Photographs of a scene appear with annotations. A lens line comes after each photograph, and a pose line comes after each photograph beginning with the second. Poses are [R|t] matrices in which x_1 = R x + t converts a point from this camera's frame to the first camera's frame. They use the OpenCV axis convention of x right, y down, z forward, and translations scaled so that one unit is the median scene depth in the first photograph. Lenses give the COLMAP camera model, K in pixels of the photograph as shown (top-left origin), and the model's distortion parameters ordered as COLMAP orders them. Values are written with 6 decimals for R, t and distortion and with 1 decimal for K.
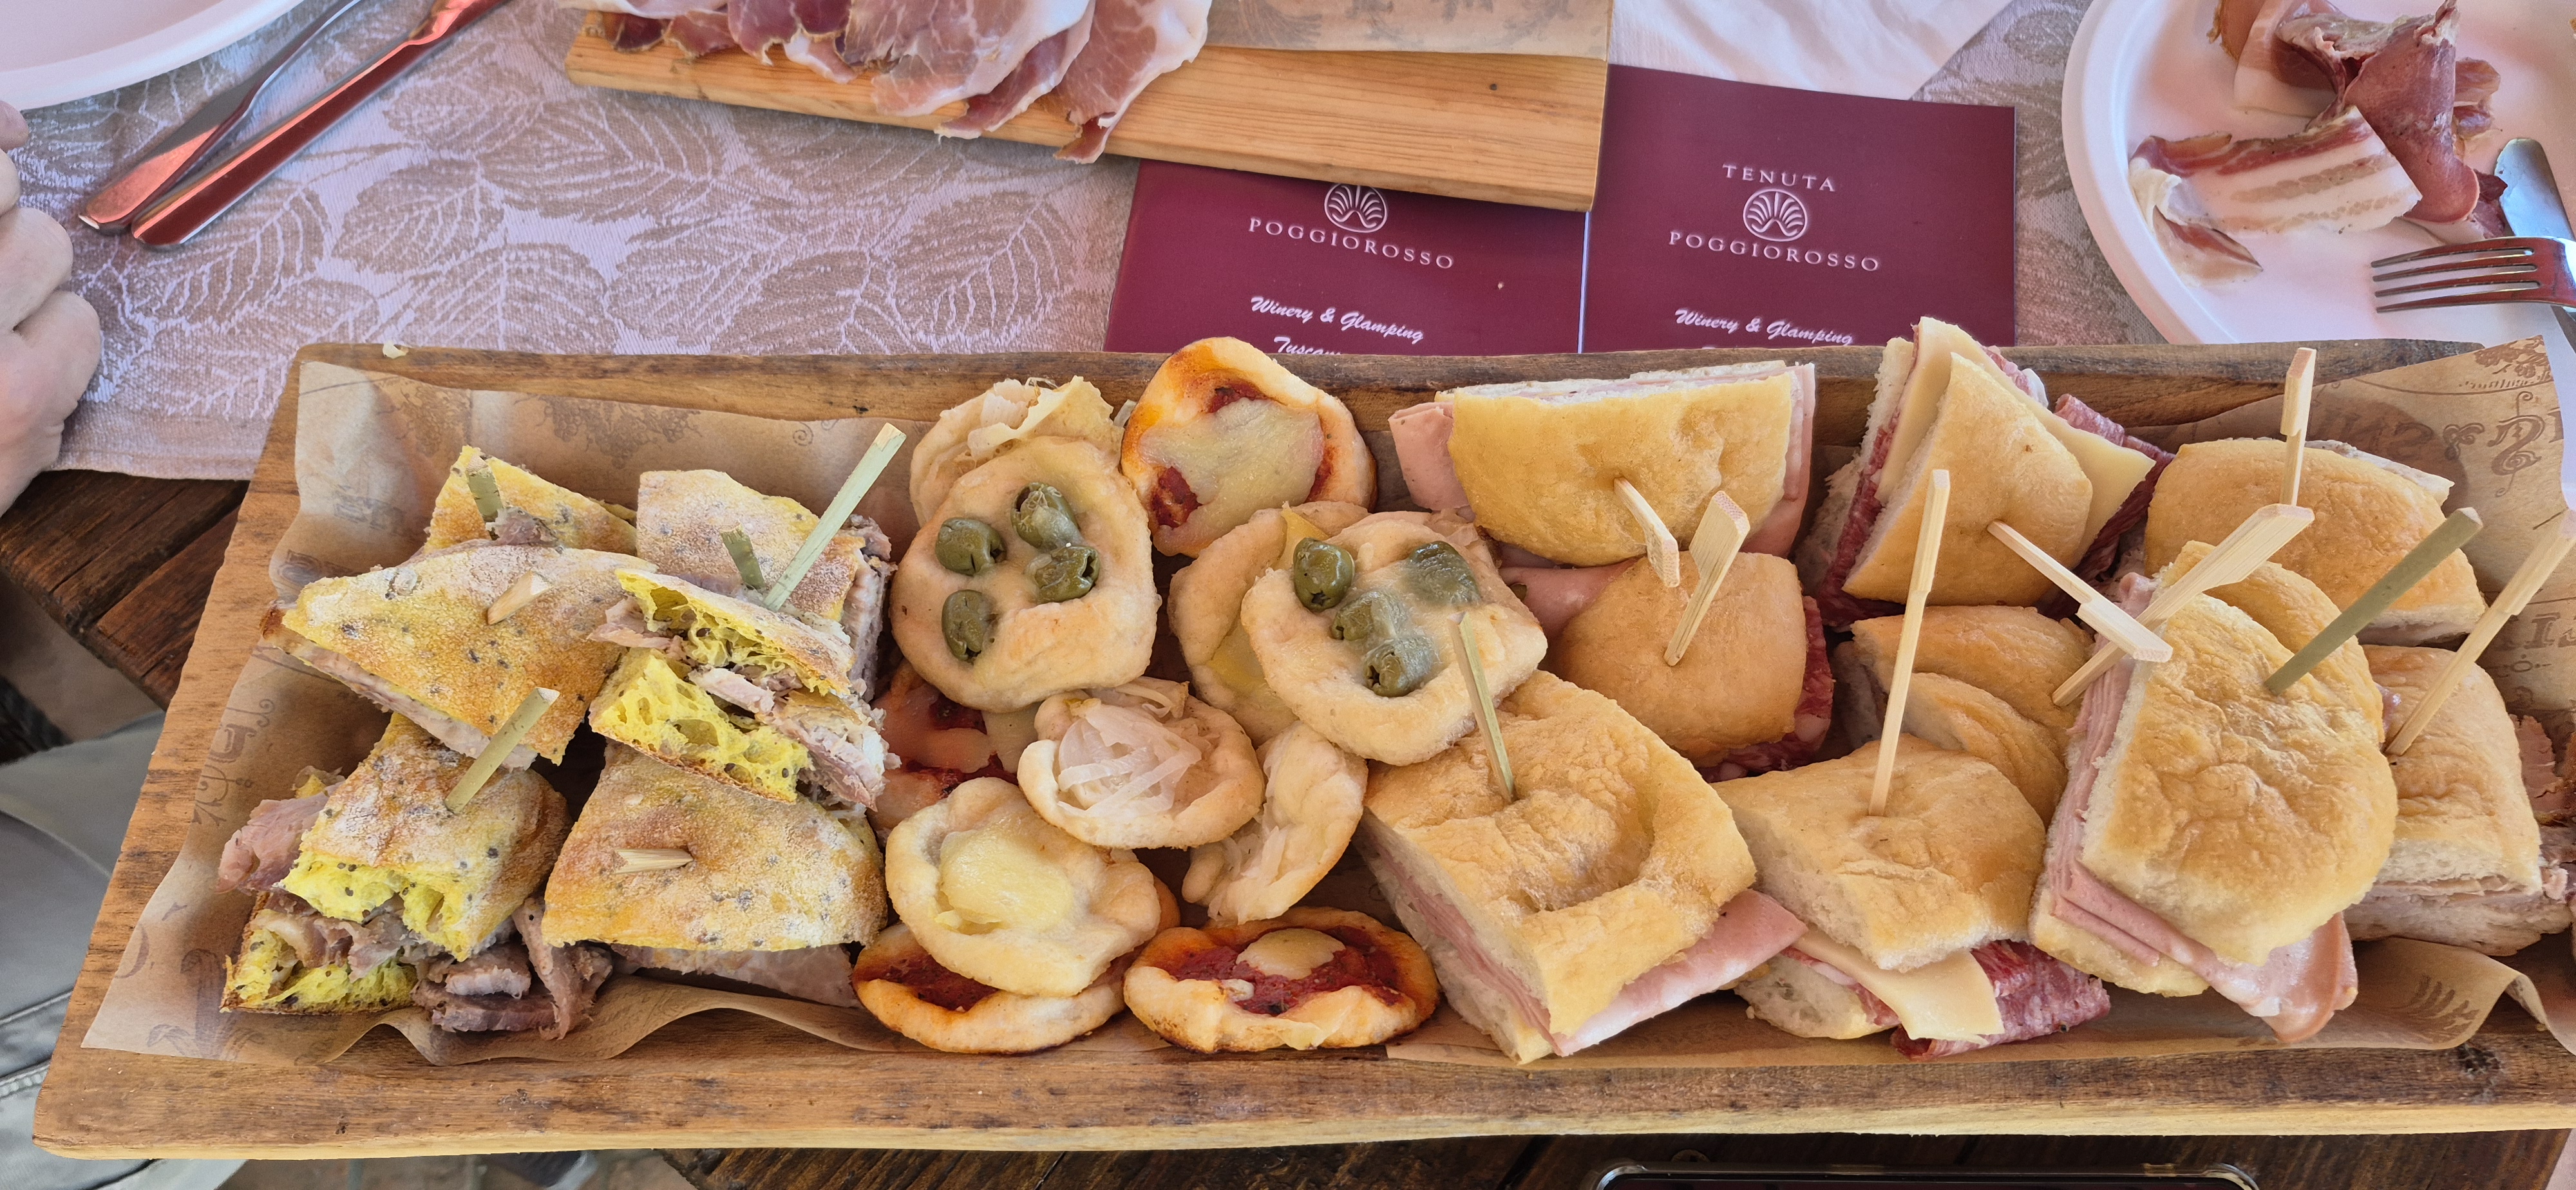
lens RADIAL K [[1780.4, 0, 1315.3], [0, 1780.4, 610.1], [0, 0, 1]] dist [0.067378, -0.082468]
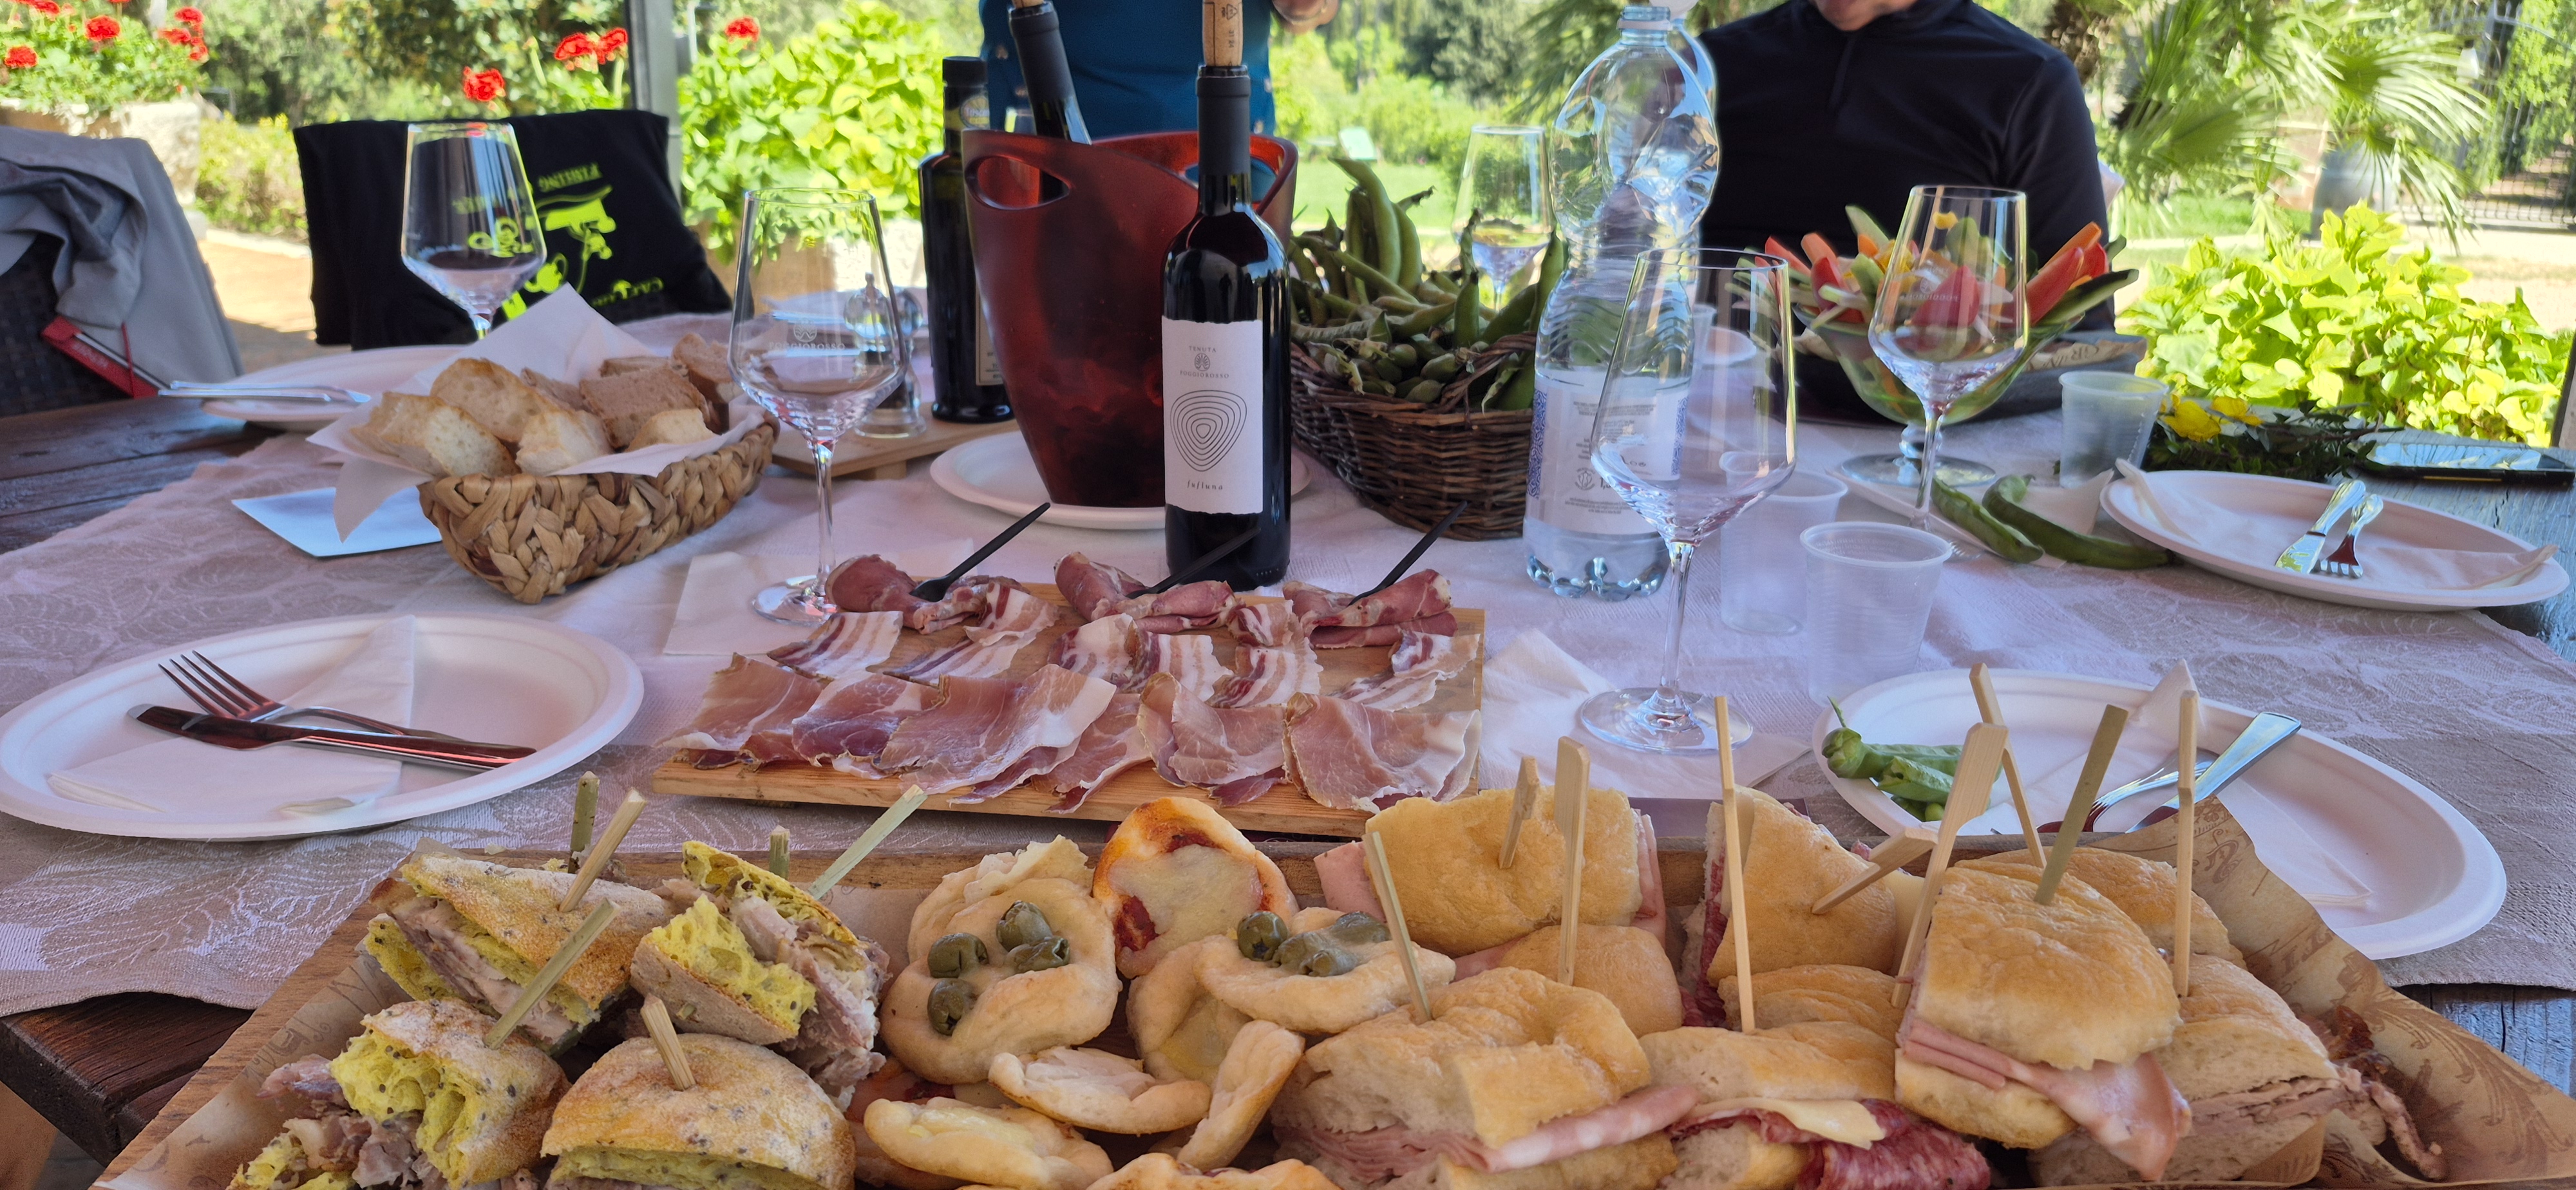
lens RADIAL K [[1780.4, 0, 1310.0], [0, 1780.4, 617.5], [0, 0, 1]] dist [0.067378, -0.082468]
pose [[0.999272, -0.009991, 0.036812, -0.005401], [0.031804, 0.751046, -0.659484, 0.583139], [-0.021059, 0.660175, 0.750817, -0.026325]]
